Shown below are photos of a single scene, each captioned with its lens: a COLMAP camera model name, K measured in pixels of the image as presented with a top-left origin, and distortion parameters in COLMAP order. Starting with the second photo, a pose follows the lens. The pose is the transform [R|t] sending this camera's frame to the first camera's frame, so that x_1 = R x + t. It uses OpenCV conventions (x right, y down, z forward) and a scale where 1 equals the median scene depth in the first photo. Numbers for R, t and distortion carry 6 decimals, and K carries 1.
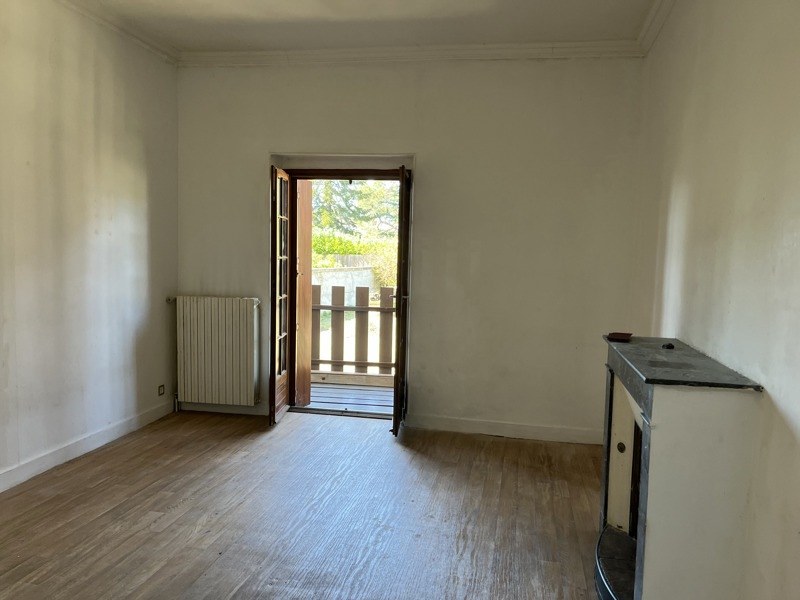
lens RADIAL K [[605.9, 0, 403.2], [0, 605.9, 301.7], [0, 0, 1]] dist [0.040466, -0.001725]
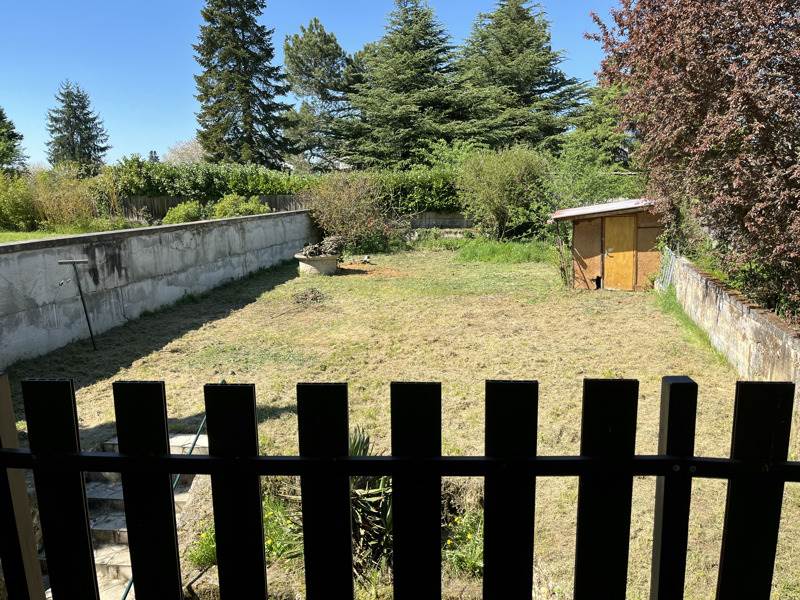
lens RADIAL K [[610.7, 0, 397.2], [0, 610.7, 298.7], [0, 0, 1]] dist [-0.073723, -0.001464]
pose [[0.992390, -0.048258, 0.113284, -0.027226], [0.036483, 0.993928, 0.103811, -0.016812], [-0.117605, -0.098888, 0.988125, 0.142367]]
